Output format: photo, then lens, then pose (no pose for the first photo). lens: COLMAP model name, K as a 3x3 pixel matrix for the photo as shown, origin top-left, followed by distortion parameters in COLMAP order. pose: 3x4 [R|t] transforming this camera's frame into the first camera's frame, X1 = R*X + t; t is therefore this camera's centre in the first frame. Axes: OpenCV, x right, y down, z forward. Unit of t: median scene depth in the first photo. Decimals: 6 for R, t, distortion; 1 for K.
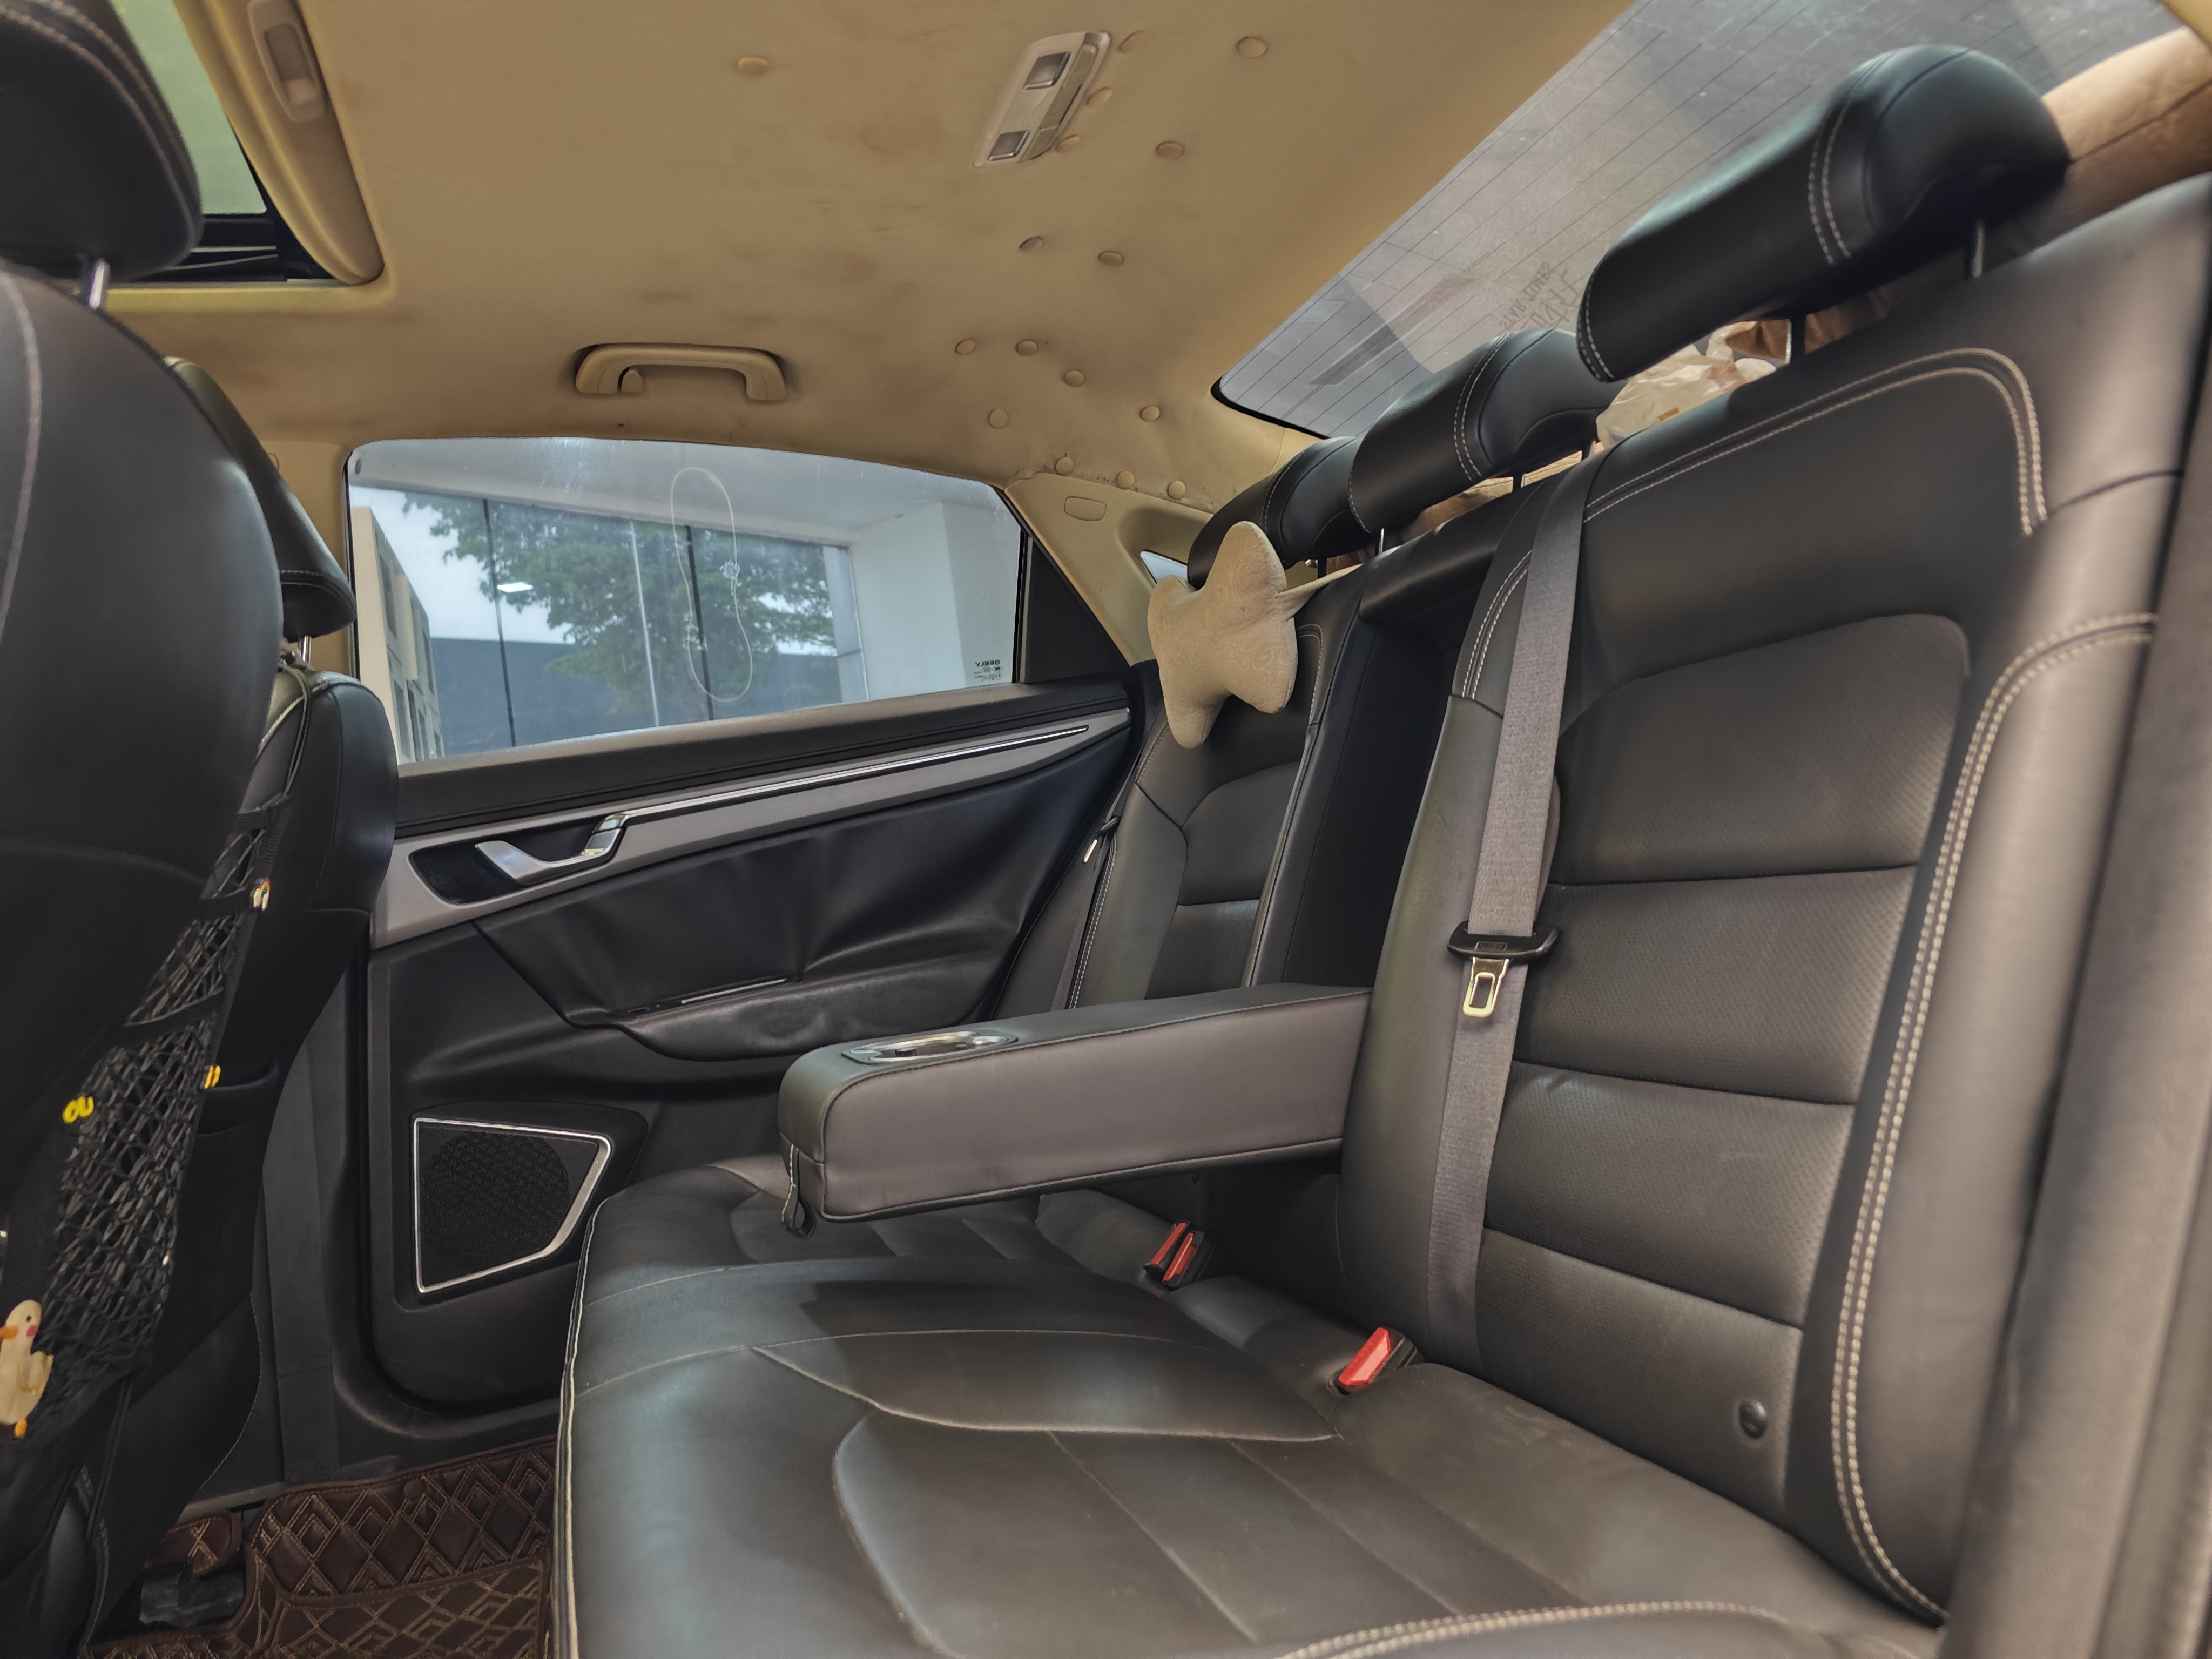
lens RADIAL K [[1490.9, 0, 1100.5], [0, 1490.9, 822.6], [0, 0, 1]] dist [0.010607, -0.018638]
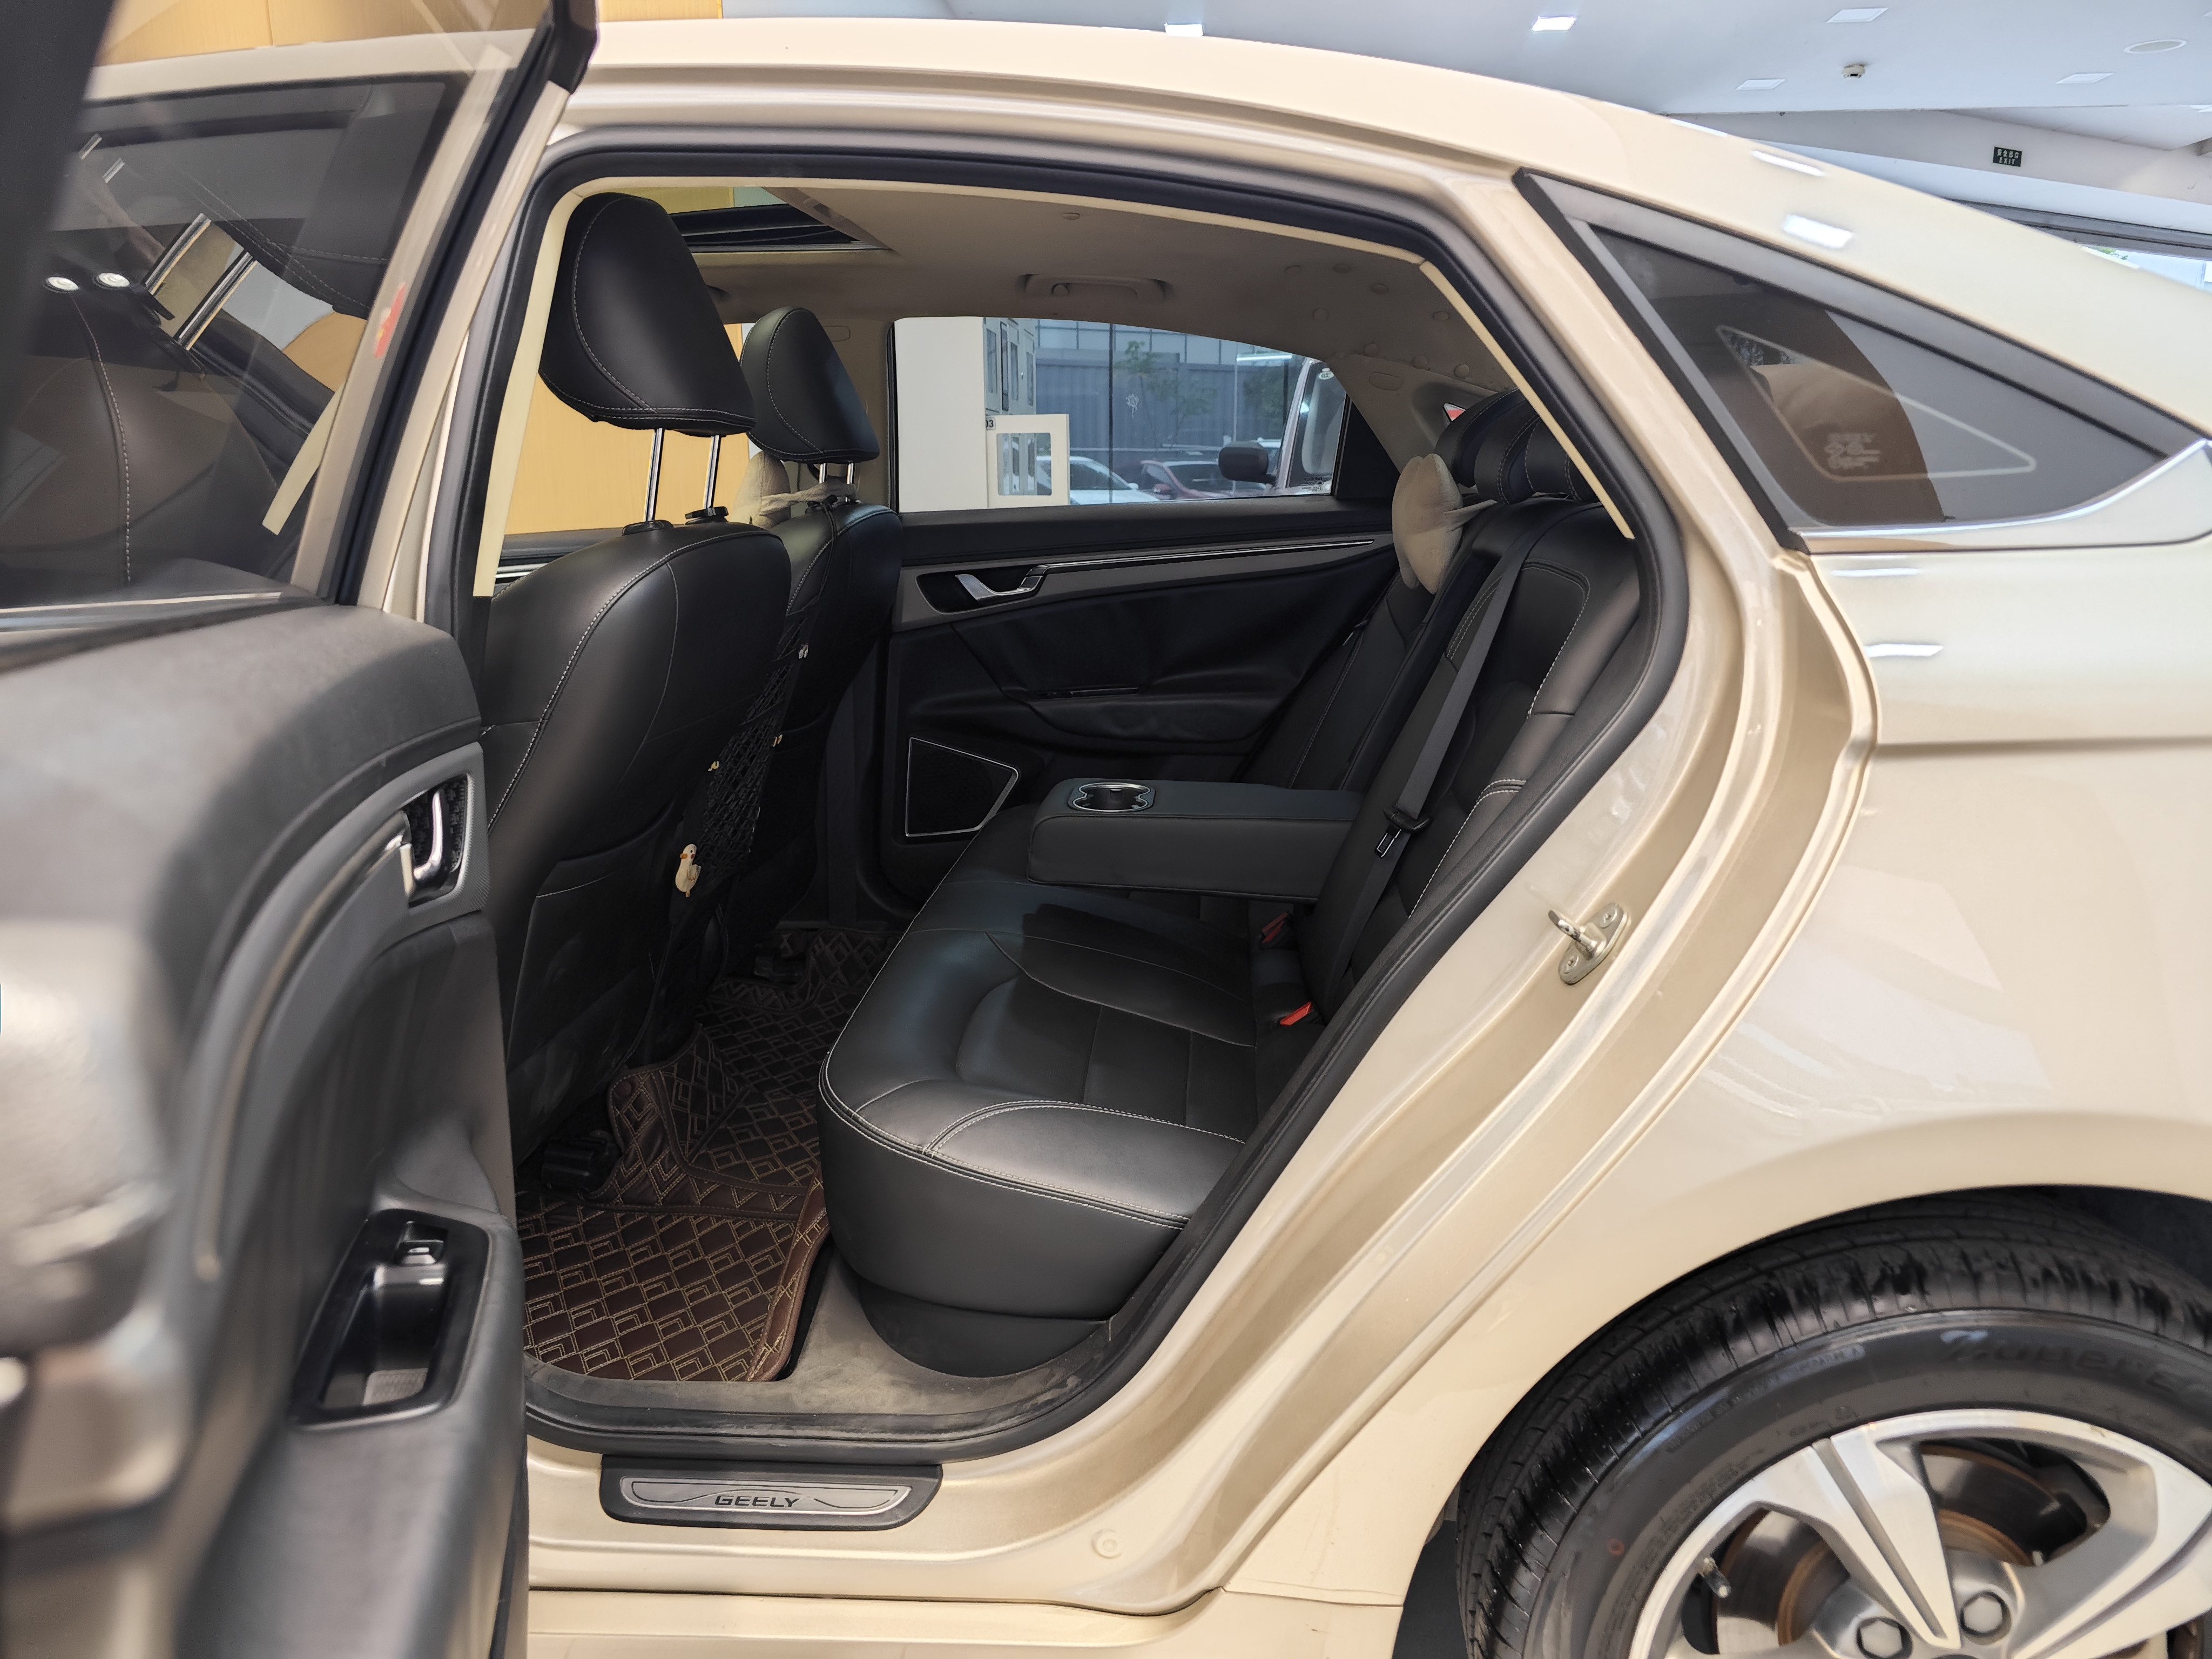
lens RADIAL K [[1490.9, 0, 1112.0], [0, 1490.9, 837.9], [0, 0, 1]] dist [0.010607, -0.018638]
pose [[0.911053, 0.220006, -0.348682, 0.357268], [-0.102352, 0.939938, 0.325639, -0.265335], [0.399382, -0.260986, 0.878851, -0.407640]]
